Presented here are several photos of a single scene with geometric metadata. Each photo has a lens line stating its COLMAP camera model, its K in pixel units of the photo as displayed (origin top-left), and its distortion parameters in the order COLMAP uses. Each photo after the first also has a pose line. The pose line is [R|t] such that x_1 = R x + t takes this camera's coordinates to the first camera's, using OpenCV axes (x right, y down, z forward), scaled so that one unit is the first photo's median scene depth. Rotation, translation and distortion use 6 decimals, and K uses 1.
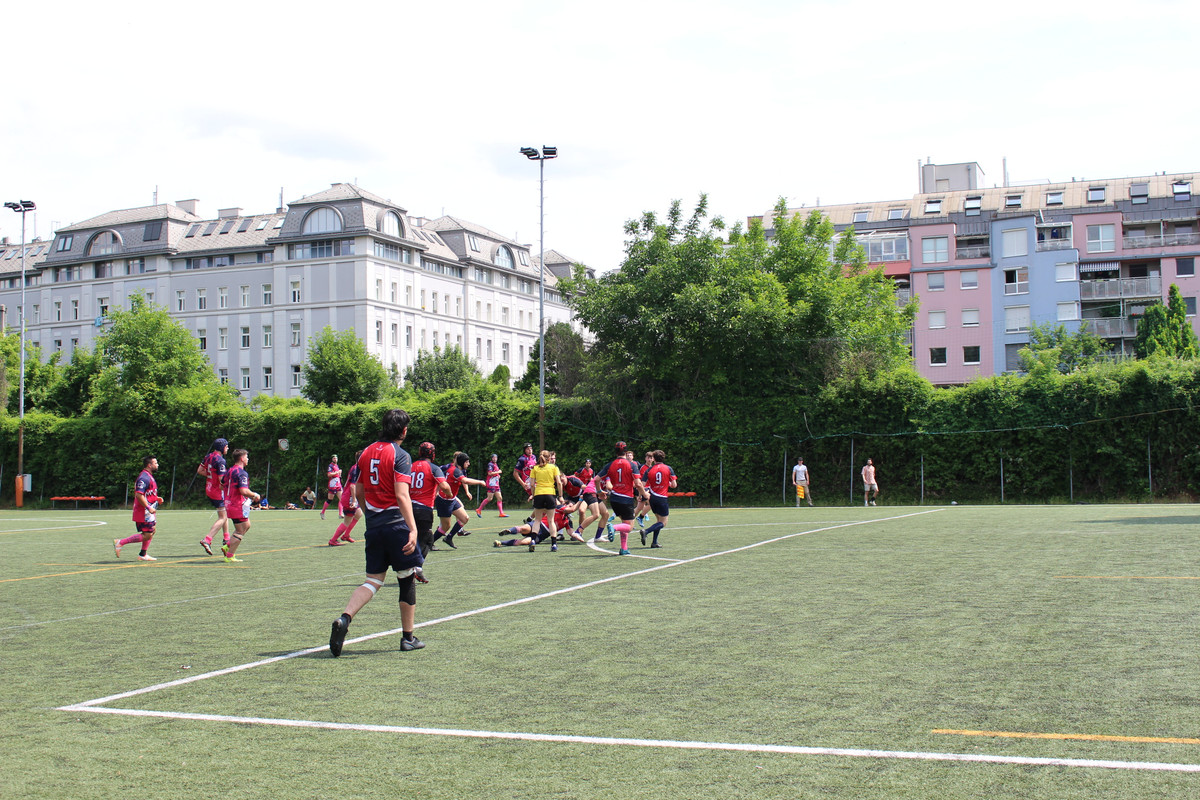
lens RADIAL K [[1474.8, 0, 597.0], [0, 1474.8, 406.3], [0, 0, 1]] dist [-0.108817, 0.159460]
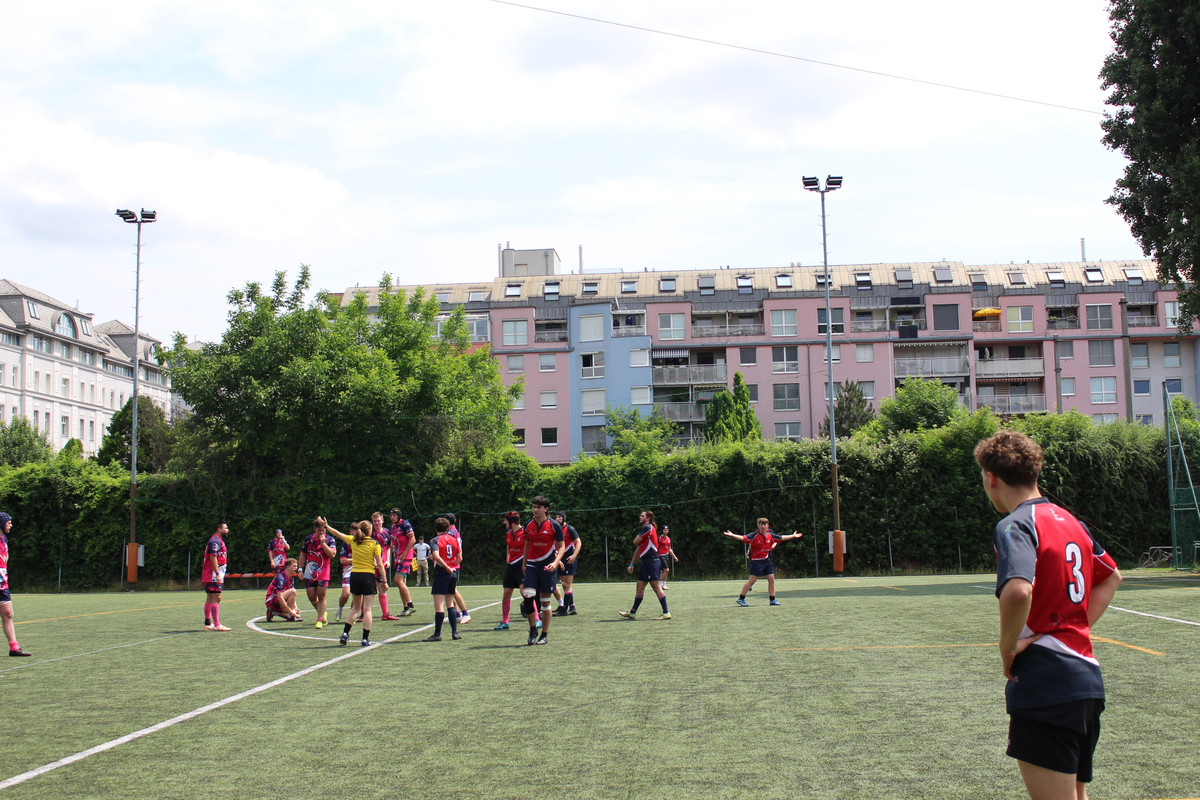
lens RADIAL K [[1474.8, 0, 597.0], [0, 1474.8, 406.3], [0, 0, 1]] dist [-0.108817, 0.159460]
pose [[0.954794, 0.021525, 0.296489, -0.018371], [-0.005301, 0.998449, -0.055415, 0.000897], [-0.297222, 0.051339, 0.953427, 0.009620]]
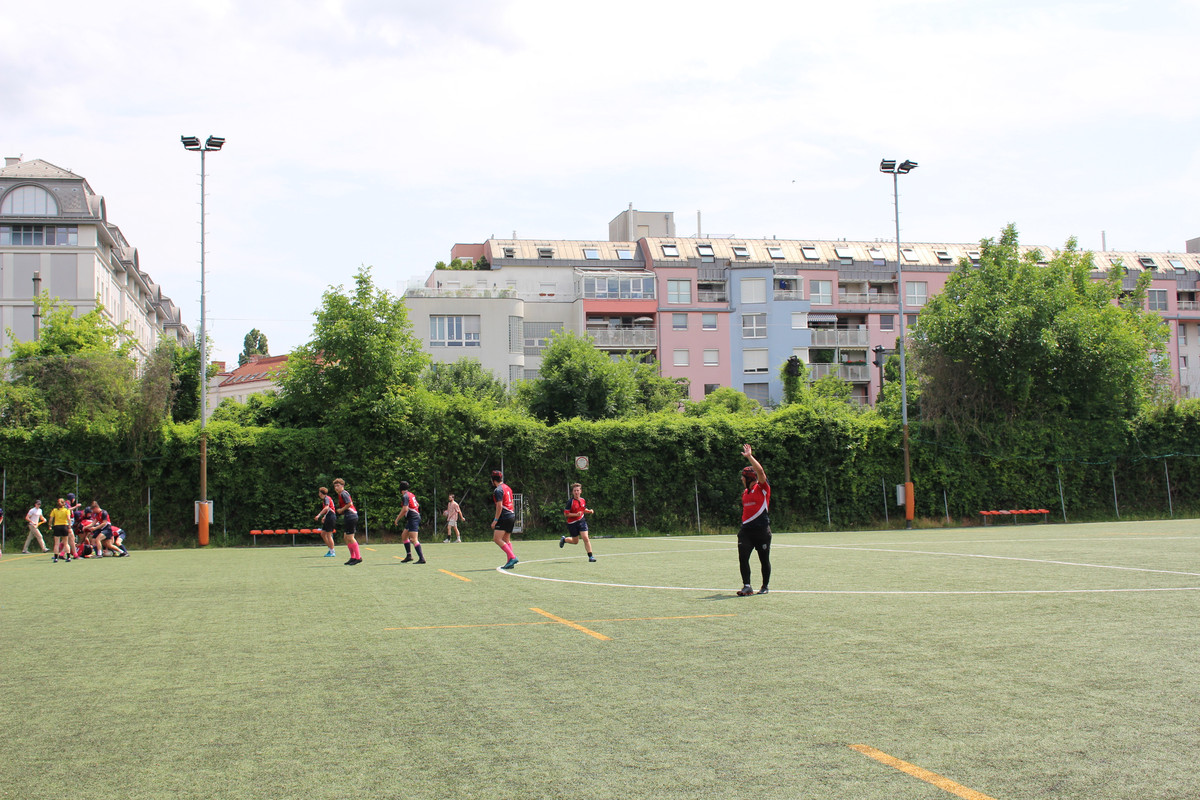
lens RADIAL K [[1446.4, 0, 596.0], [0, 1446.4, 405.4], [0, 0, 1]] dist [-0.111916, 0.154680]
pose [[0.826809, 0.032444, 0.561547, -0.420210], [-0.014754, 0.999243, -0.036010, 0.014113], [-0.562290, 0.021488, 0.826661, 0.184056]]
